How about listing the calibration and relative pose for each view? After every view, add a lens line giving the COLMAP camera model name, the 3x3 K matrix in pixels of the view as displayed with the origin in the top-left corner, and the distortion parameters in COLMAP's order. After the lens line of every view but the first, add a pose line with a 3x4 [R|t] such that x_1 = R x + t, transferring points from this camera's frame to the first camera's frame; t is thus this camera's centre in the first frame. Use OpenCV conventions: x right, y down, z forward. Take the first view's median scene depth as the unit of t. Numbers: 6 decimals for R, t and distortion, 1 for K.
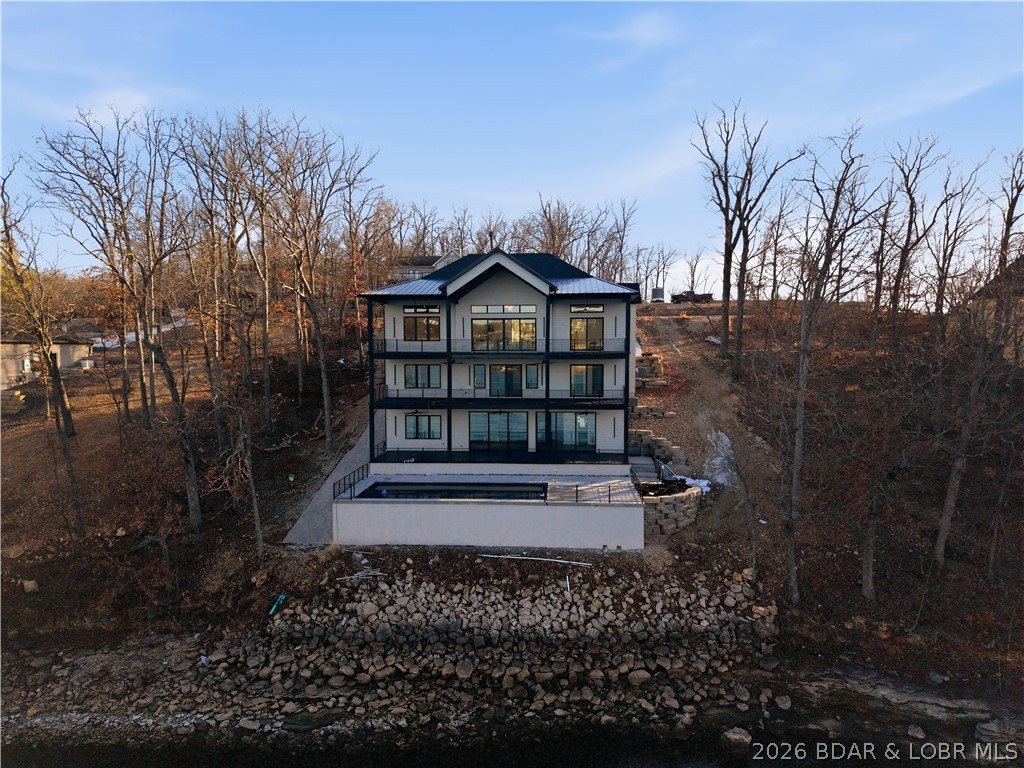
lens RADIAL K [[714.5, 0, 512.3], [0, 714.5, 380.3], [0, 0, 1]] dist [0.005433, -0.003461]
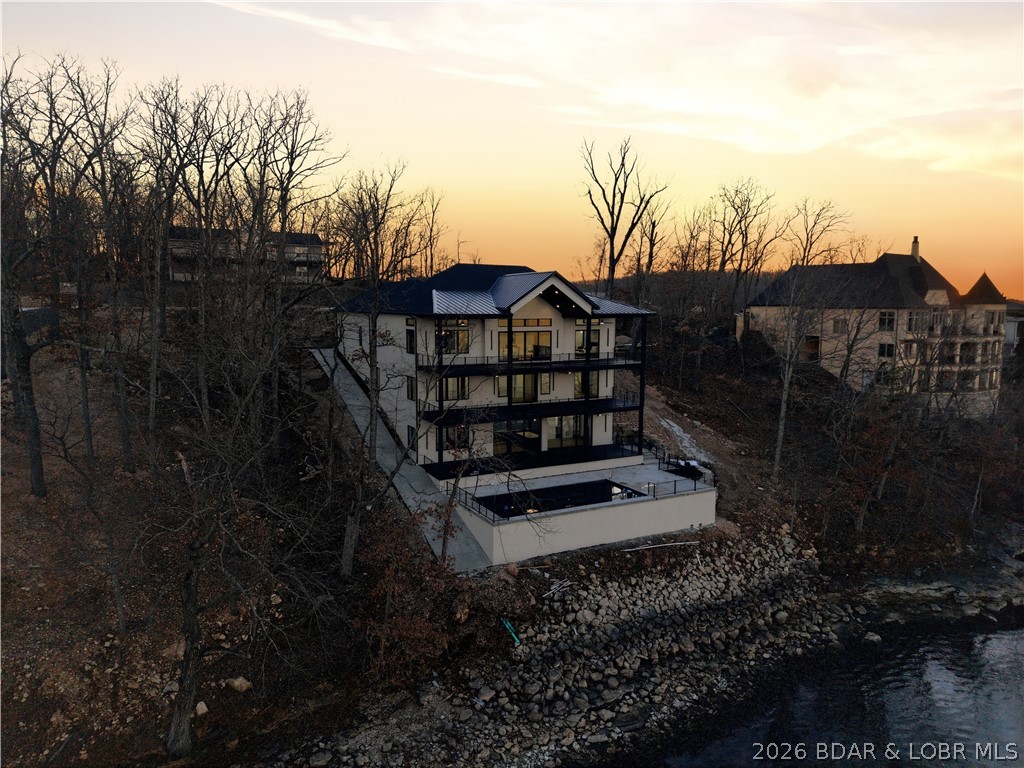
lens RADIAL K [[714.5, 0, 511.5], [0, 714.5, 388.1], [0, 0, 1]] dist [0.005433, -0.003461]
pose [[0.840426, -0.058359, 0.538775, -0.873973], [0.023659, 0.997188, 0.071107, -0.113037], [-0.541410, -0.047013, 0.839443, 0.150783]]
